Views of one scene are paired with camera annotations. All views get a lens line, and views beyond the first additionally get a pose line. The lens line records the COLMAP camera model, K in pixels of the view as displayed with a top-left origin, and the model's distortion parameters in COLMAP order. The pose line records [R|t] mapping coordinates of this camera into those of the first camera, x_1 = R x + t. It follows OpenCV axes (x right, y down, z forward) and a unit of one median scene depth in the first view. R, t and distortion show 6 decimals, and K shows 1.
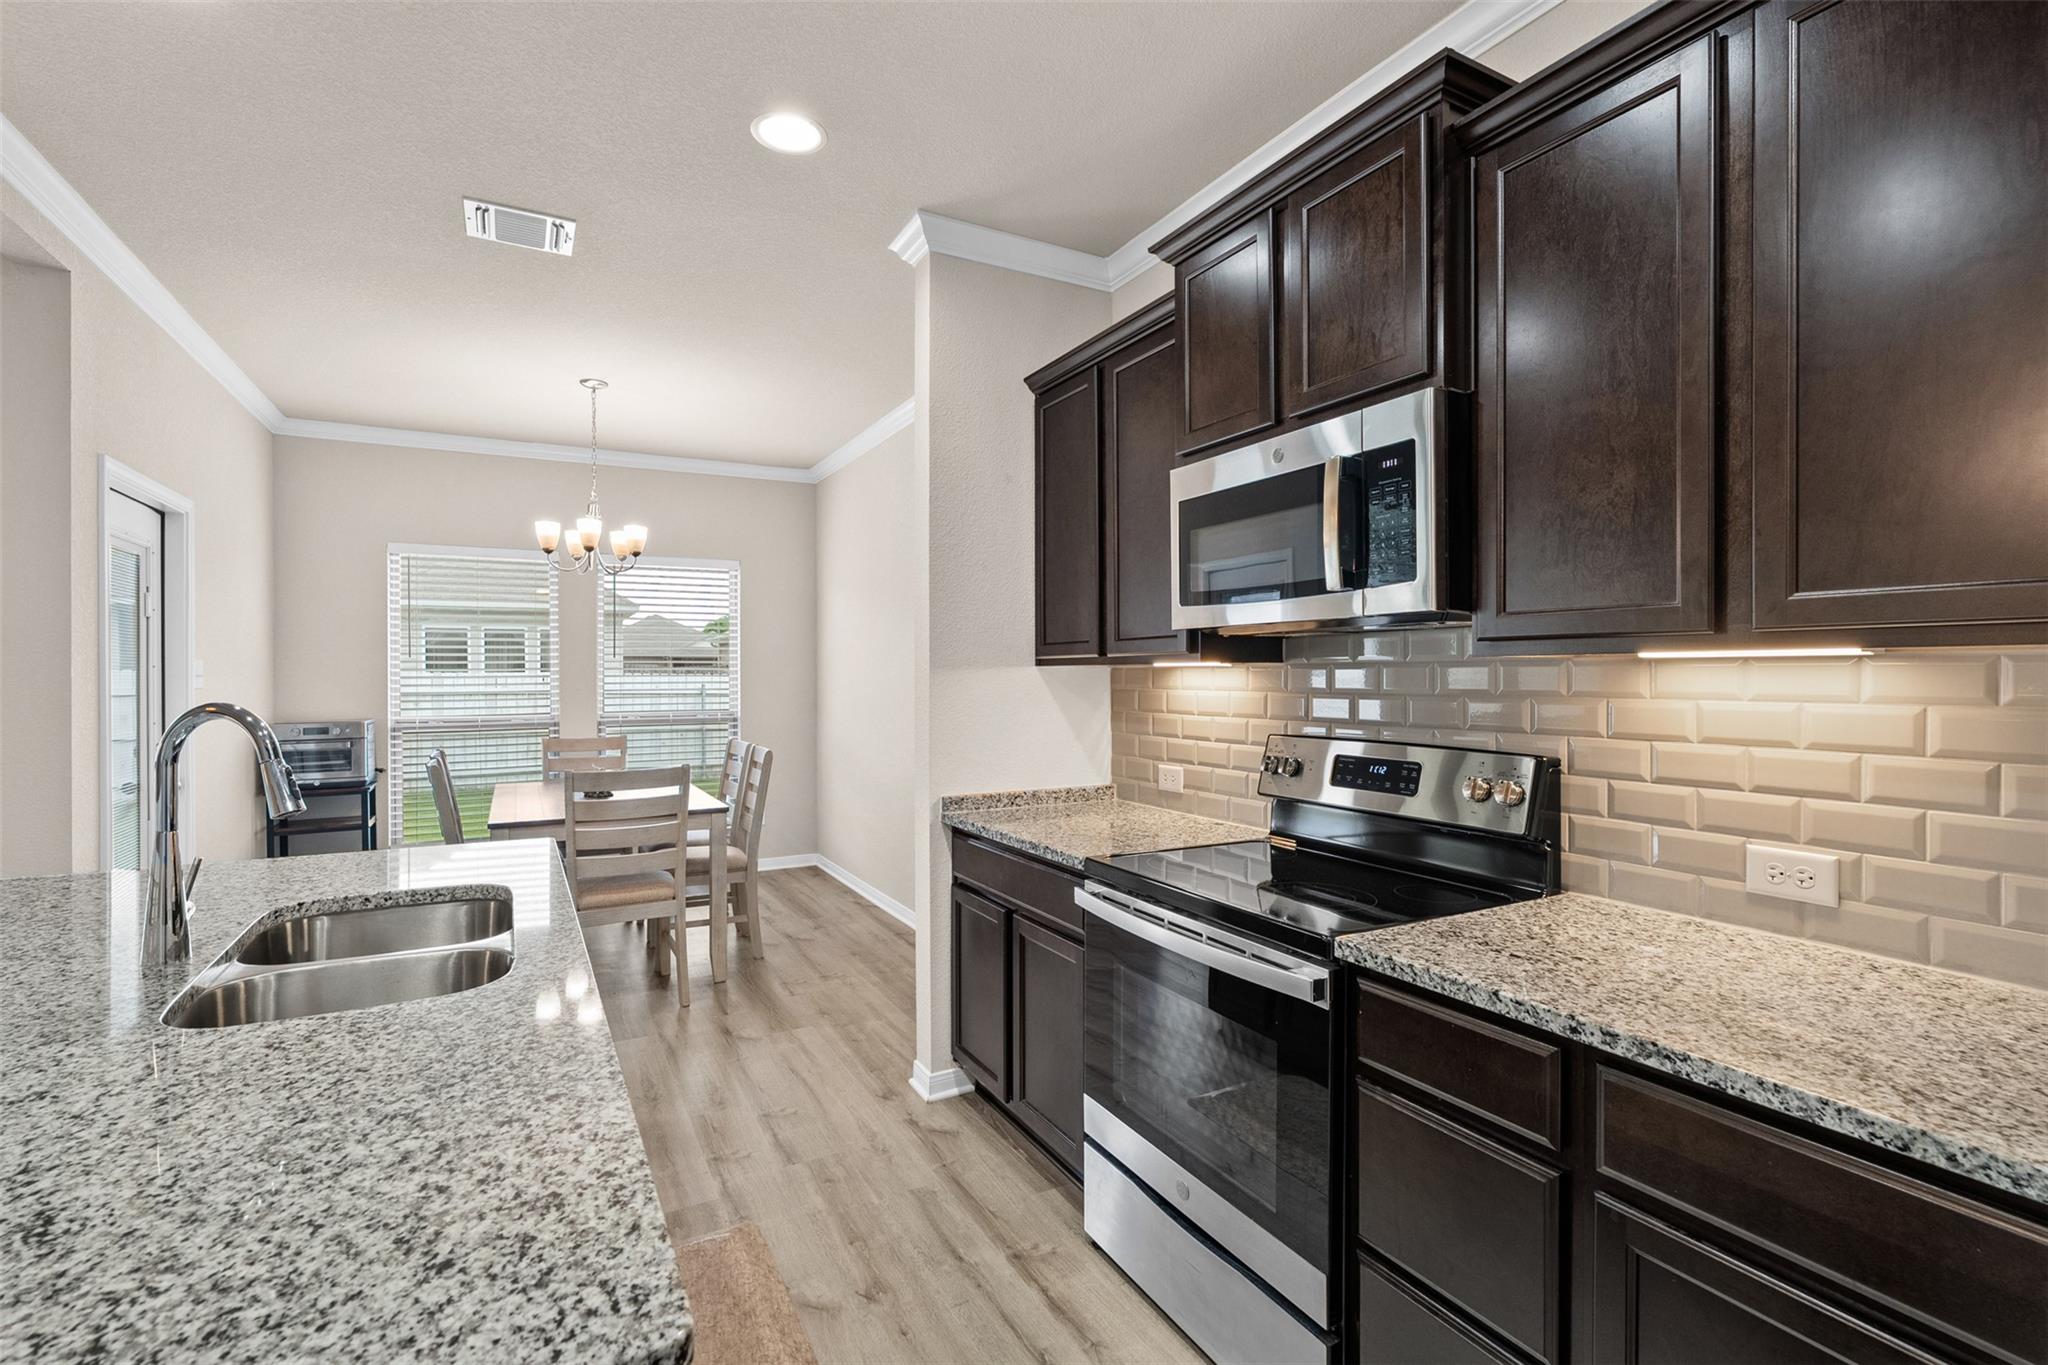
lens RADIAL K [[919.5, 0, 1023.9], [0, 919.5, 678.0], [0, 0, 1]] dist [-0.006007, 0.002856]
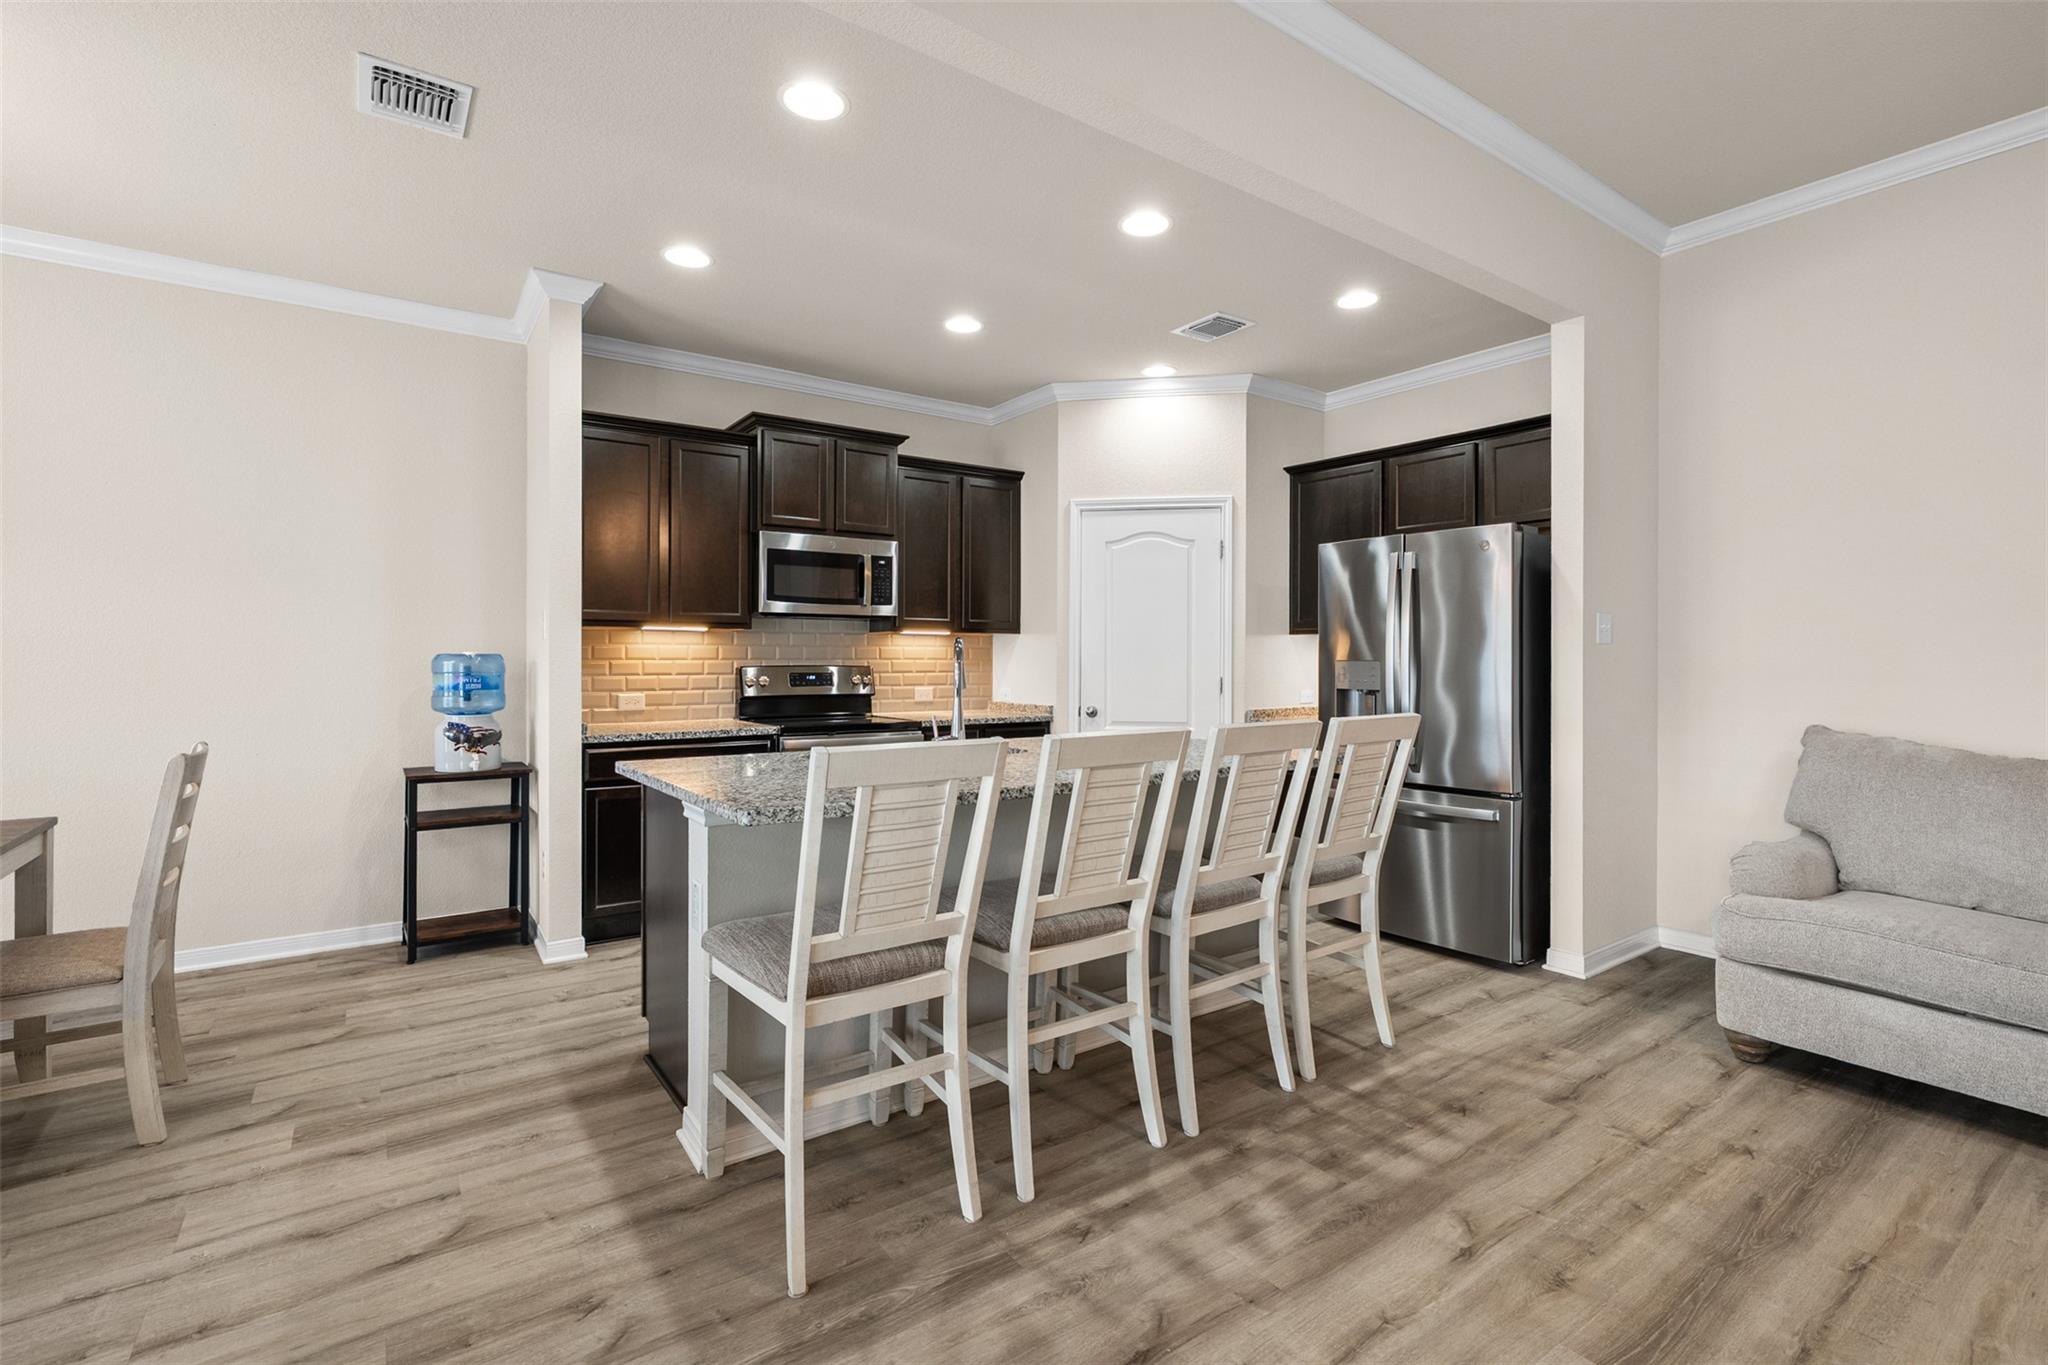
lens RADIAL K [[919.5, 0, 1027.9], [0, 919.5, 662.2], [0, 0, 1]] dist [-0.006007, 0.002856]
pose [[-0.116727, -0.004001, 0.993156, -2.914441], [0.001566, 0.999990, 0.004213, 0.073512], [-0.993163, 0.002047, -0.116720, 1.043181]]
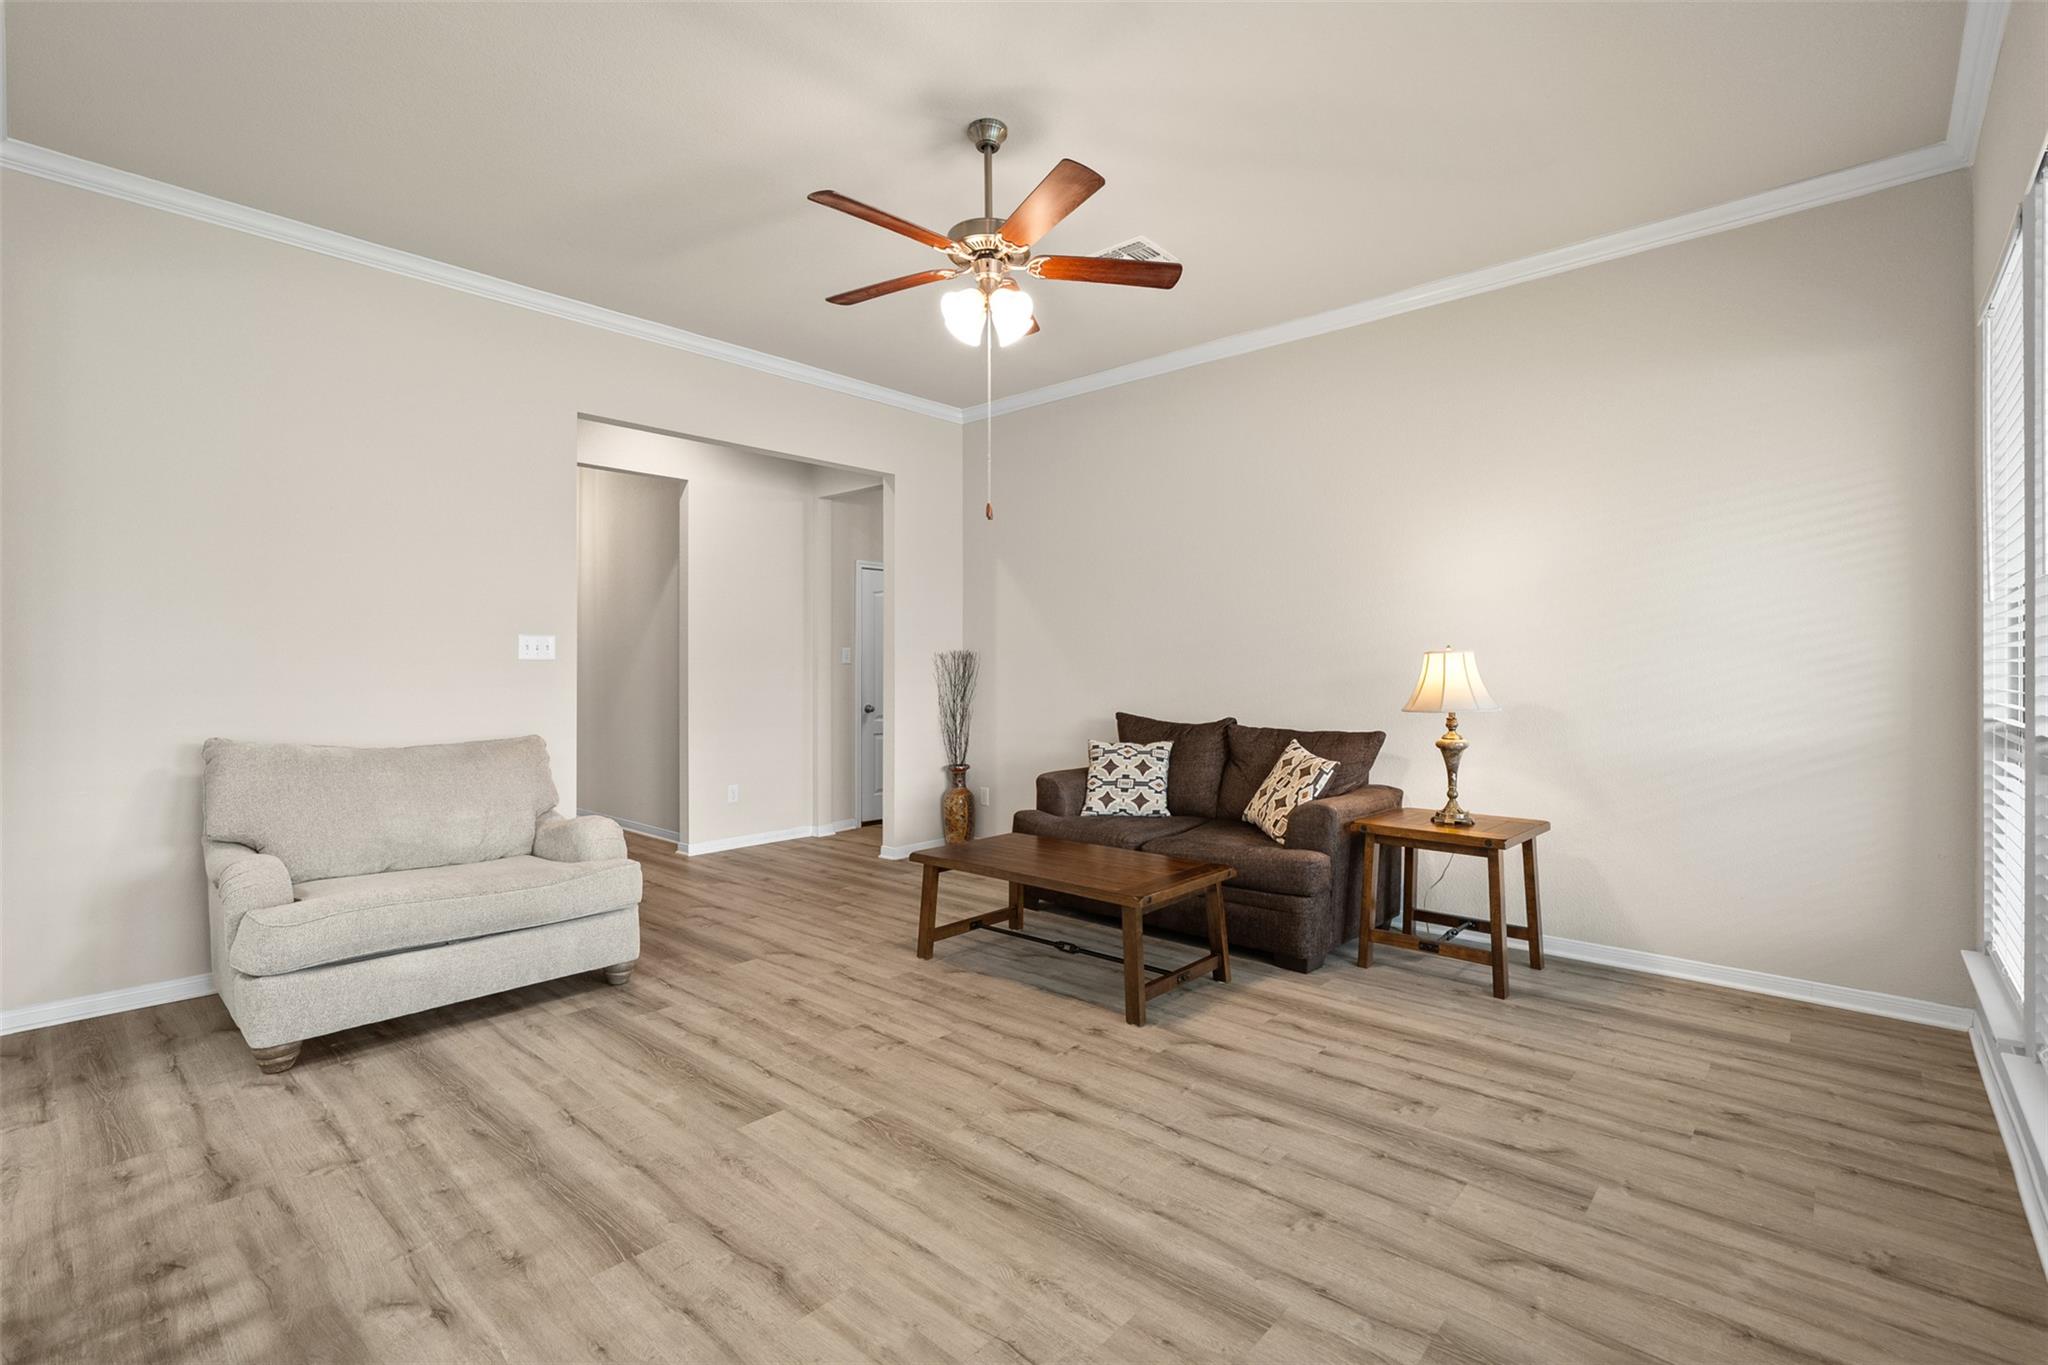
lens RADIAL K [[919.5, 0, 1024.4], [0, 919.5, 667.8], [0, 0, 1]] dist [-0.006007, 0.002856]
pose [[-0.945106, 0.002336, -0.326756, -2.021907], [0.001897, 0.999997, 0.001661, 0.069329], [0.326759, 0.000950, -0.945107, 1.670022]]
